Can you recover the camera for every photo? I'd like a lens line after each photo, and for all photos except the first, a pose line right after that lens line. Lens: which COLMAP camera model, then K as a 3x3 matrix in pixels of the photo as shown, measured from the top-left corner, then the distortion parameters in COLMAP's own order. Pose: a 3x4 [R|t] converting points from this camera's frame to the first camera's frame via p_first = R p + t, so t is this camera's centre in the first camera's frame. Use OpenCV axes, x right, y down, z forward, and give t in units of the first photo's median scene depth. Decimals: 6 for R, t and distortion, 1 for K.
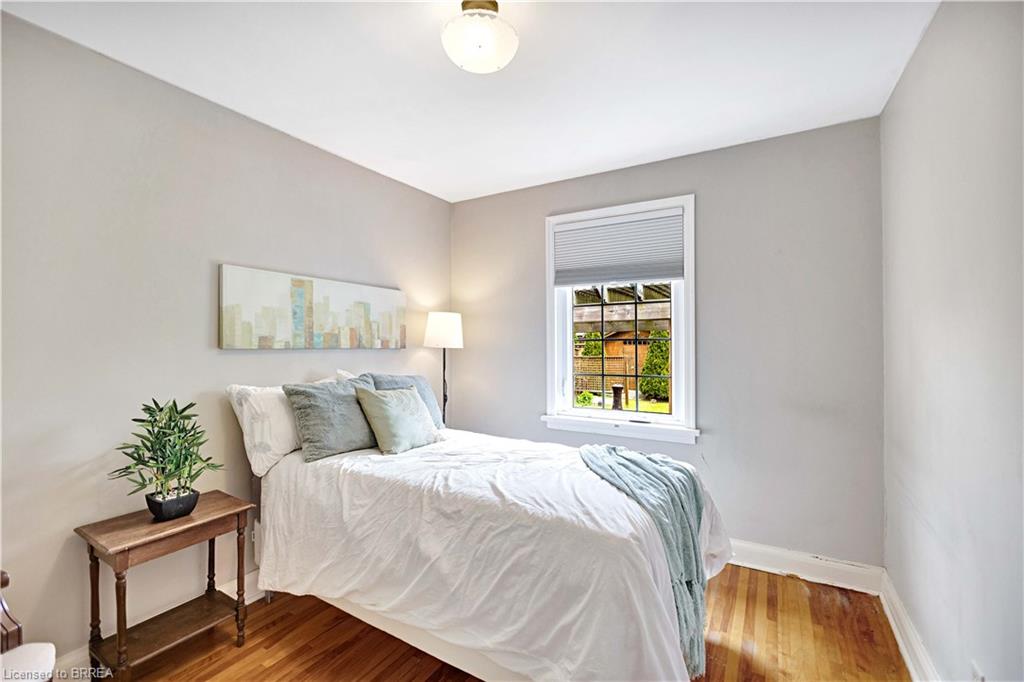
lens RADIAL K [[440.8, 0, 515.7], [0, 440.8, 337.3], [0, 0, 1]] dist [-0.003360, -0.000345]
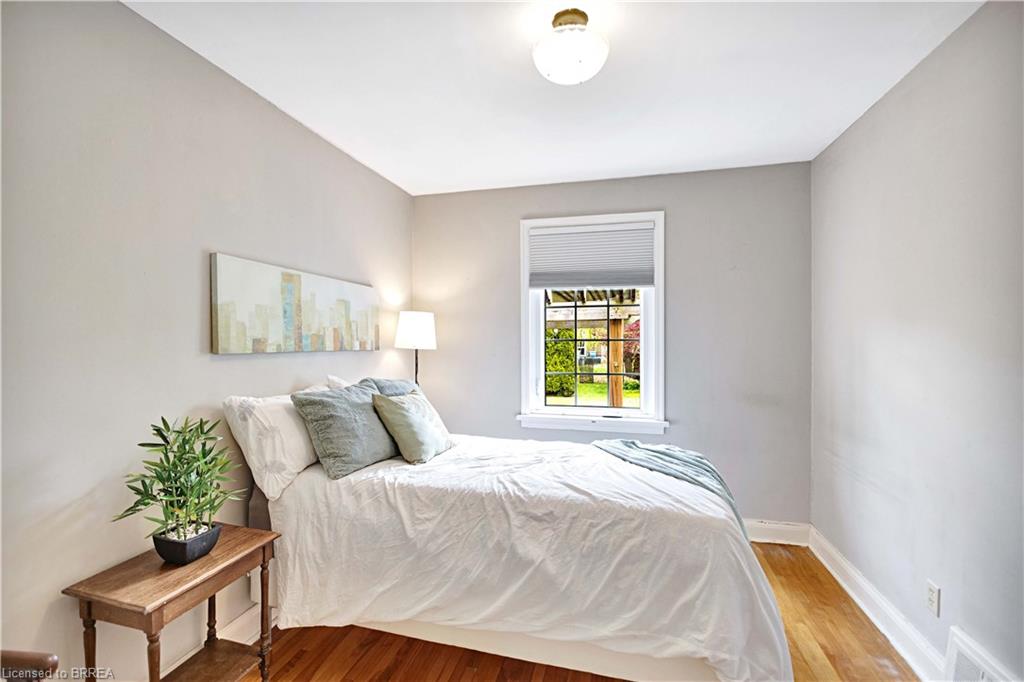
lens RADIAL K [[445.8, 0, 513.7], [0, 445.8, 337.6], [0, 0, 1]] dist [-0.003078, -0.000485]
pose [[0.959965, 0.002267, 0.280112, -0.361179], [-0.004923, 0.999949, 0.008778, -0.015546], [-0.280078, -0.009806, 0.959927, 0.023331]]
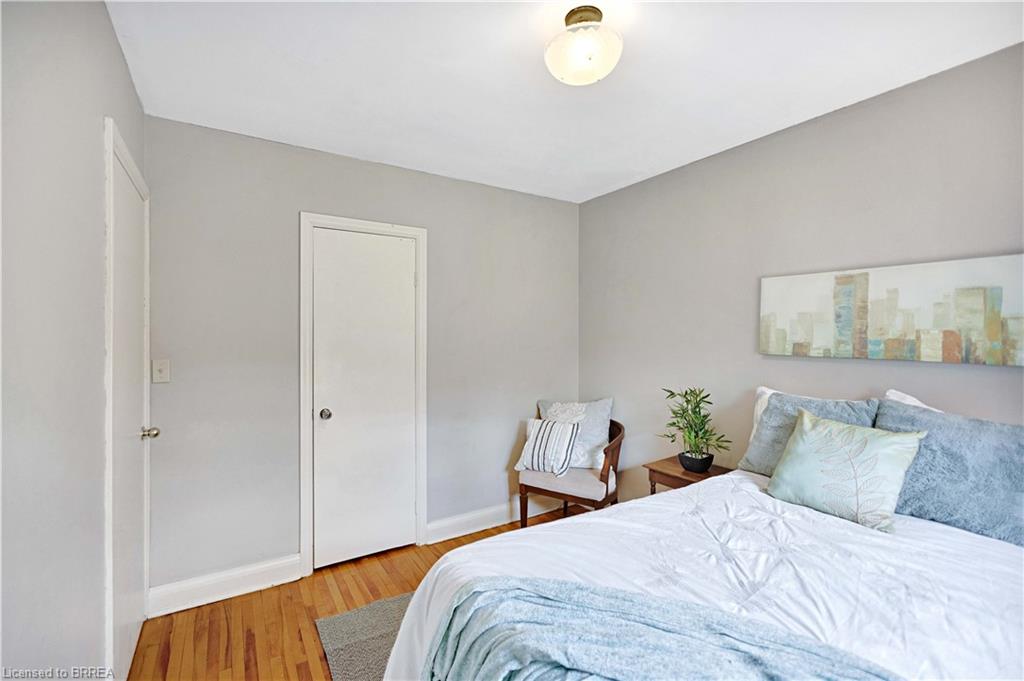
lens RADIAL K [[445.8, 0, 513.7], [0, 445.8, 337.1], [0, 0, 1]] dist [-0.003078, -0.000485]
pose [[-0.447154, 0.003380, -0.894450, 0.643606], [0.006275, 0.999980, 0.000641, -0.021234], [0.894435, -0.005326, -0.447167, 0.946920]]
